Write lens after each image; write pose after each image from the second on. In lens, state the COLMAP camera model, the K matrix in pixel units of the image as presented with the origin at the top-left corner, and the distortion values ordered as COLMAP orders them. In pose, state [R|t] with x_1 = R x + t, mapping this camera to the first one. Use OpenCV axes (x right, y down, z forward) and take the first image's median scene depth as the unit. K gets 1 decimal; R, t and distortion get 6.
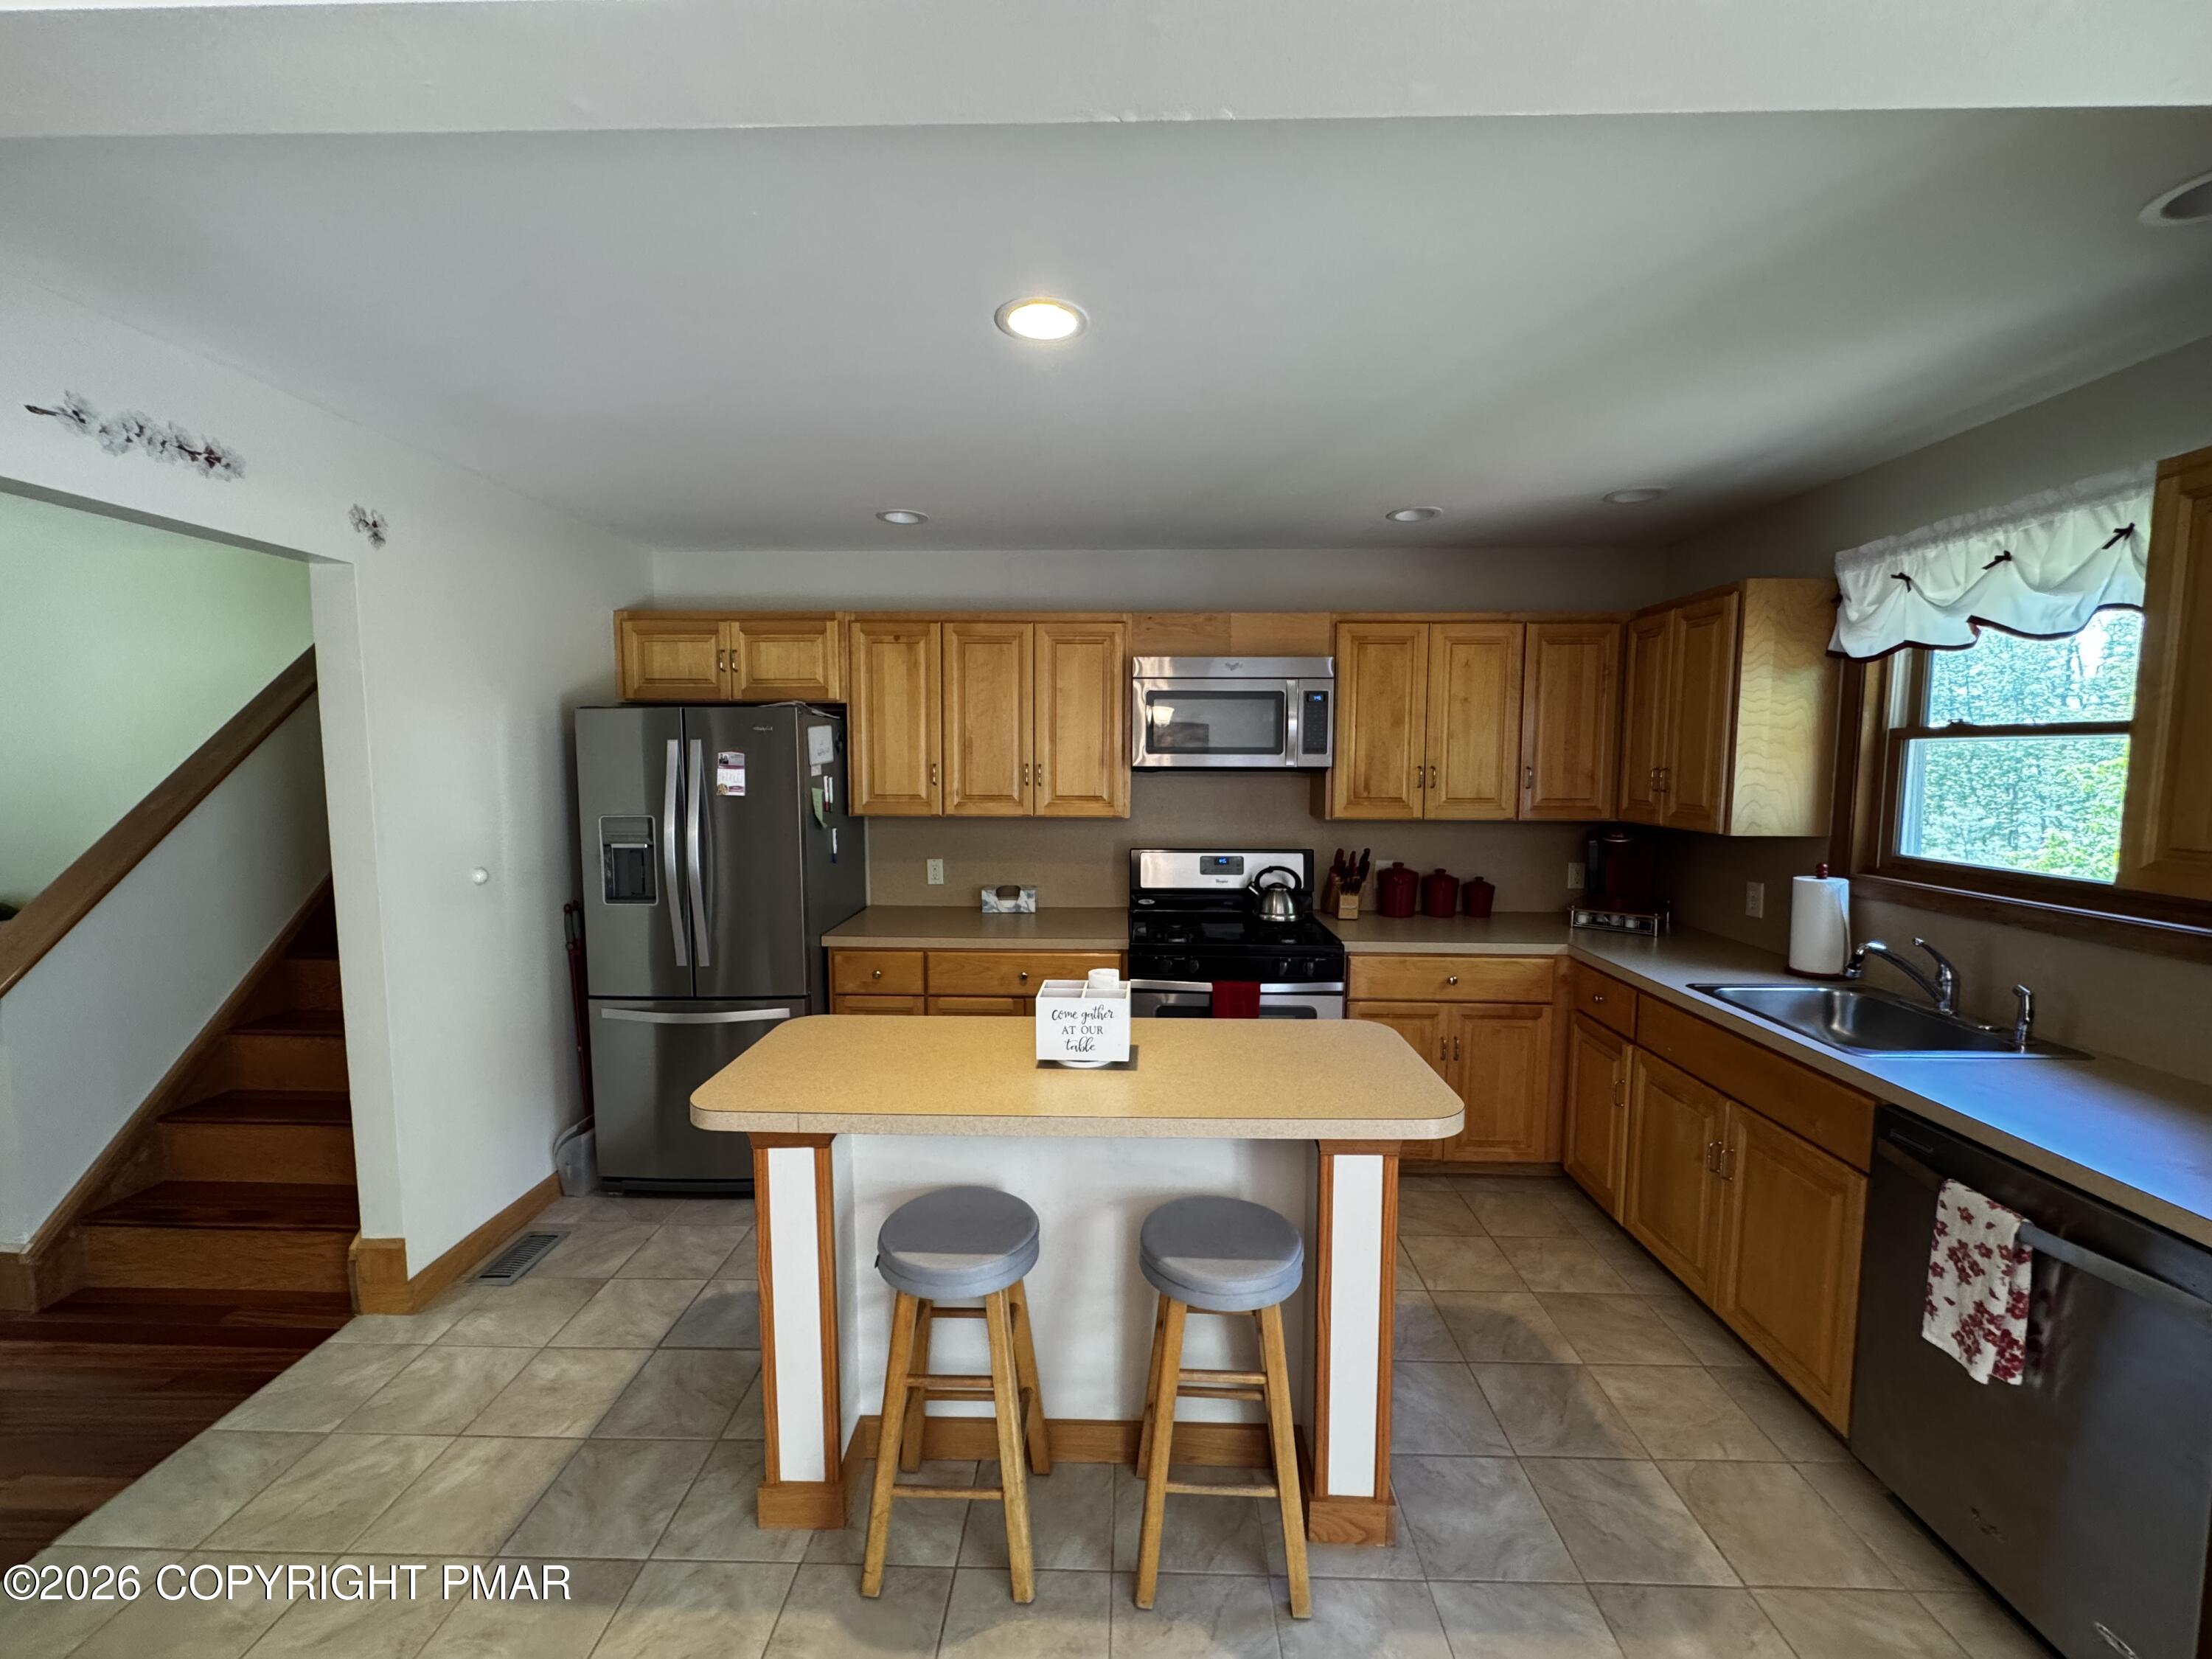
lens RADIAL K [[884.2, 0, 1106.0], [0, 884.2, 829.5], [0, 0, 1]] dist [-0.002176, 0.000442]
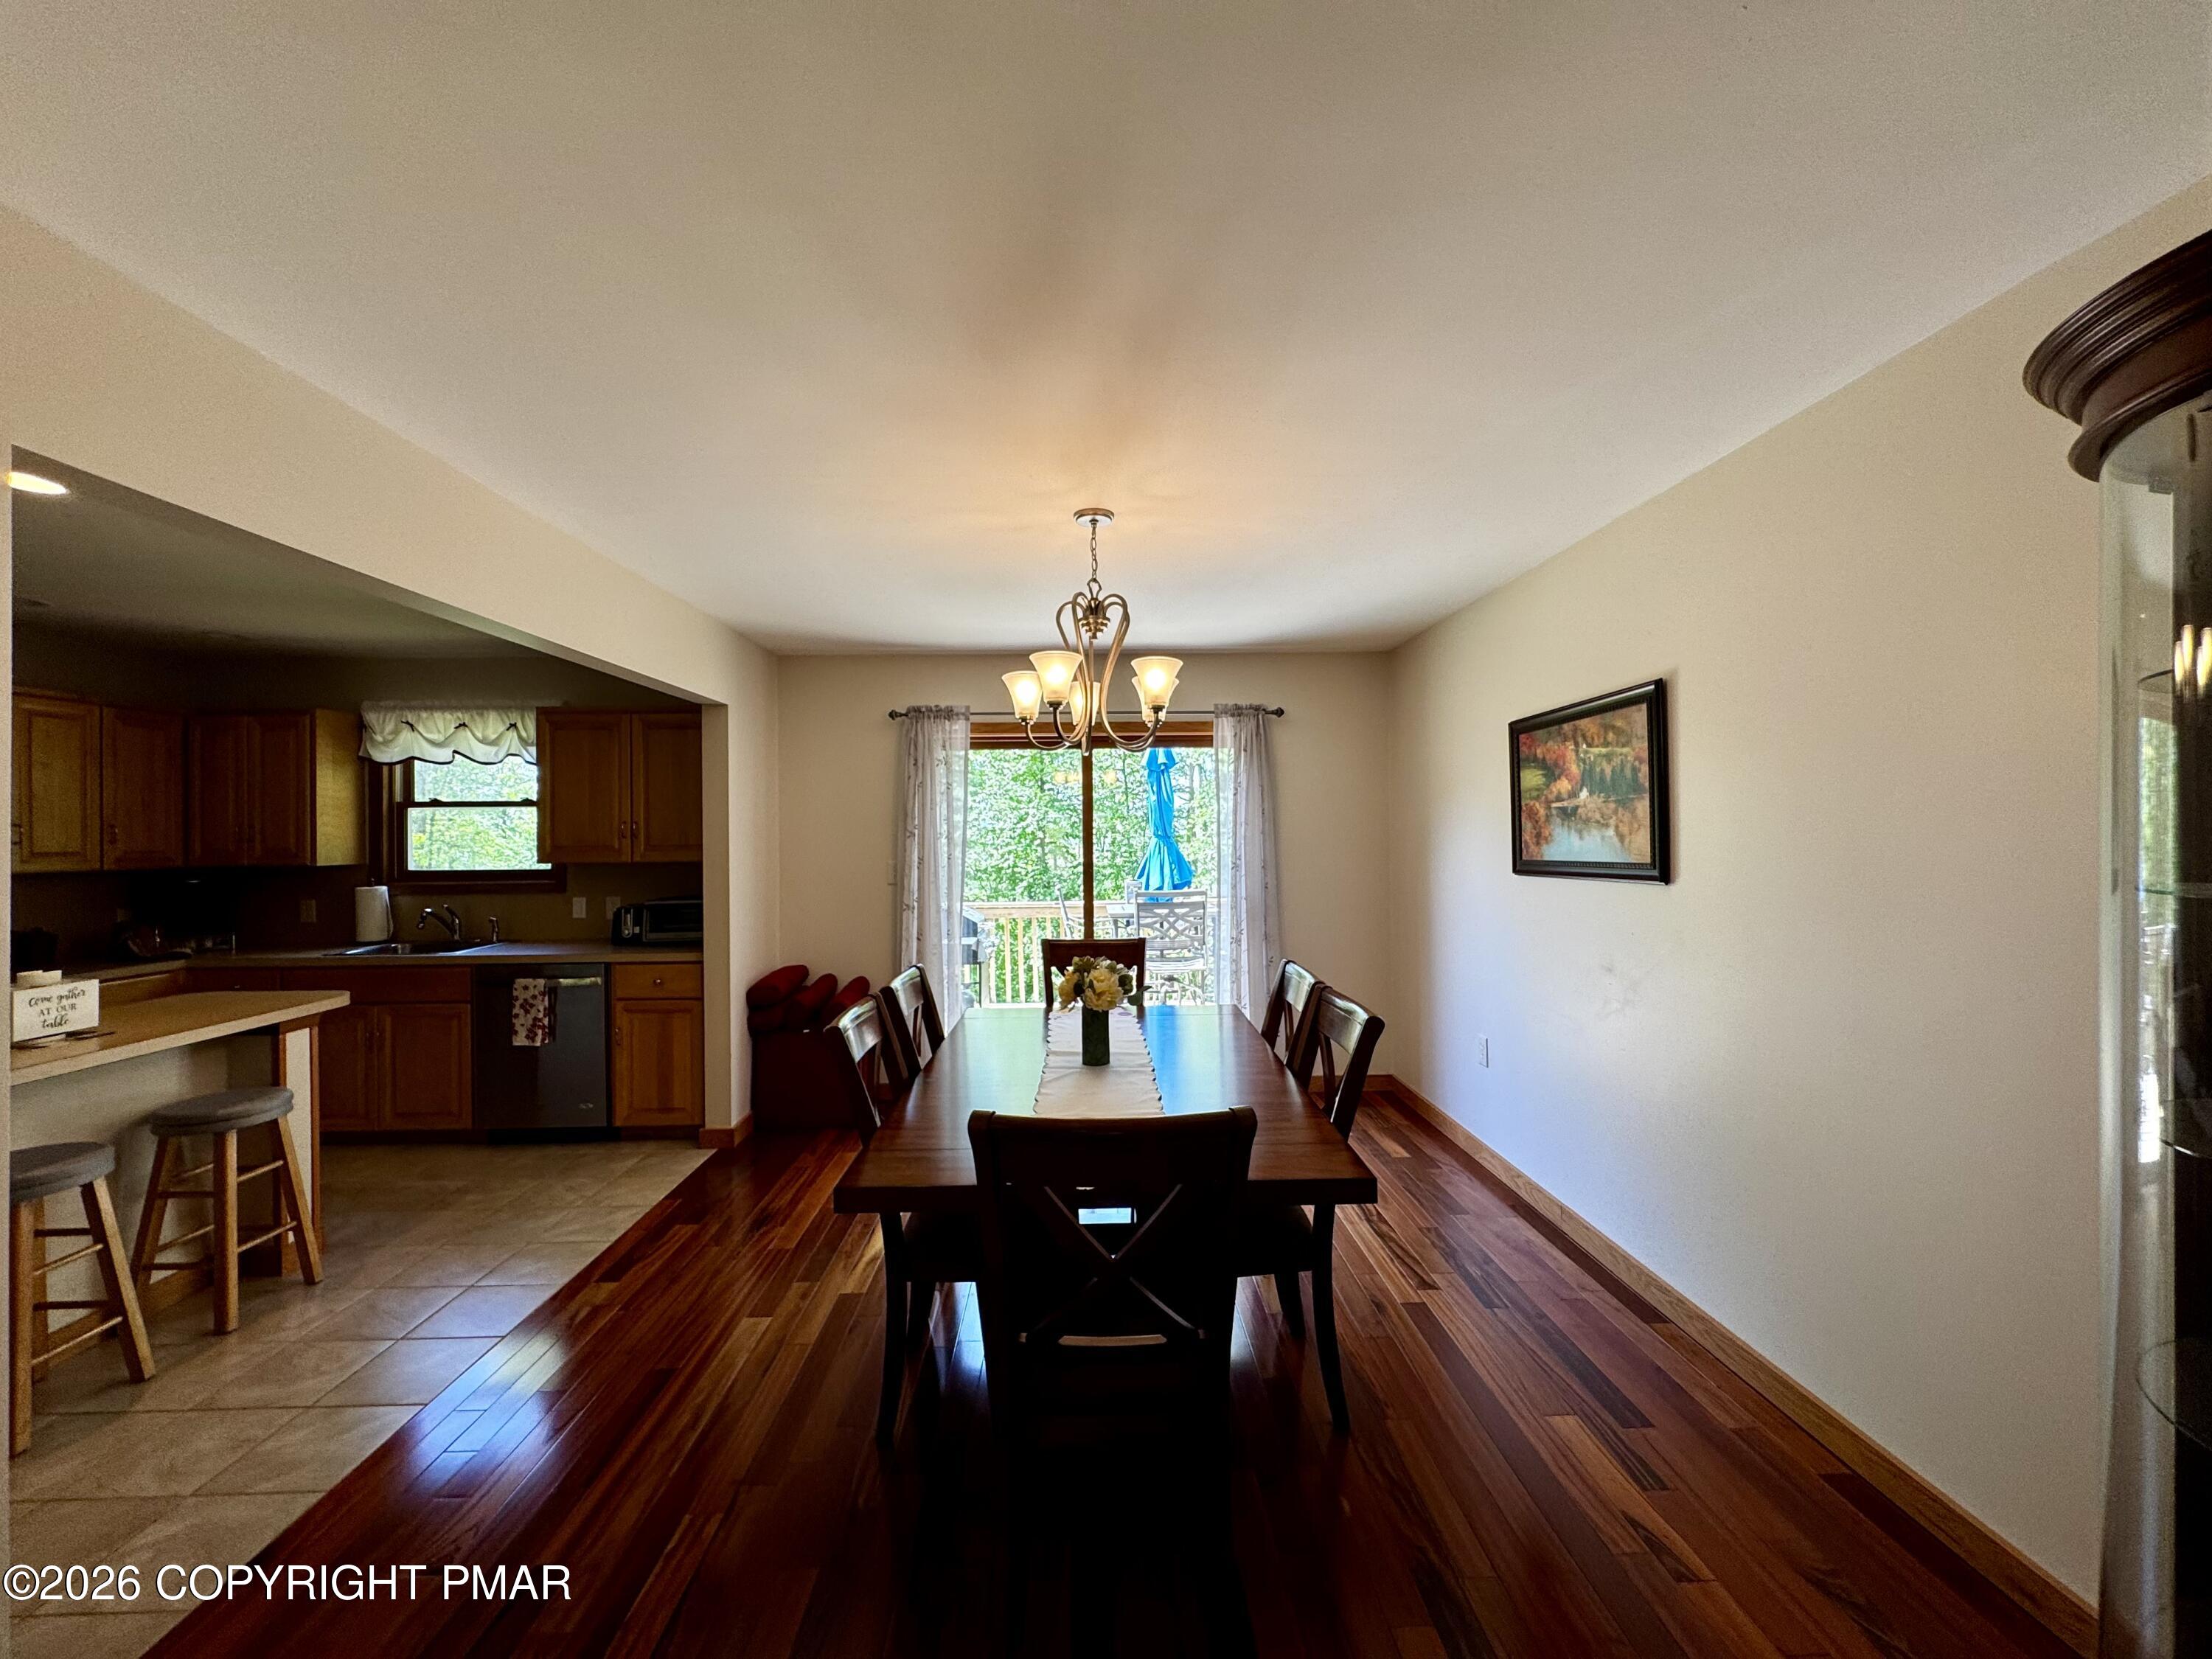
lens RADIAL K [[884.2, 0, 1106.0], [0, 884.2, 829.5], [0, 0, 1]] dist [-0.002176, 0.000442]
pose [[-0.055224, 0.001676, 0.998473, -1.245578], [0.093621, 0.995602, 0.003506, 0.090065], [-0.994075, 0.093671, -0.055138, -0.434203]]
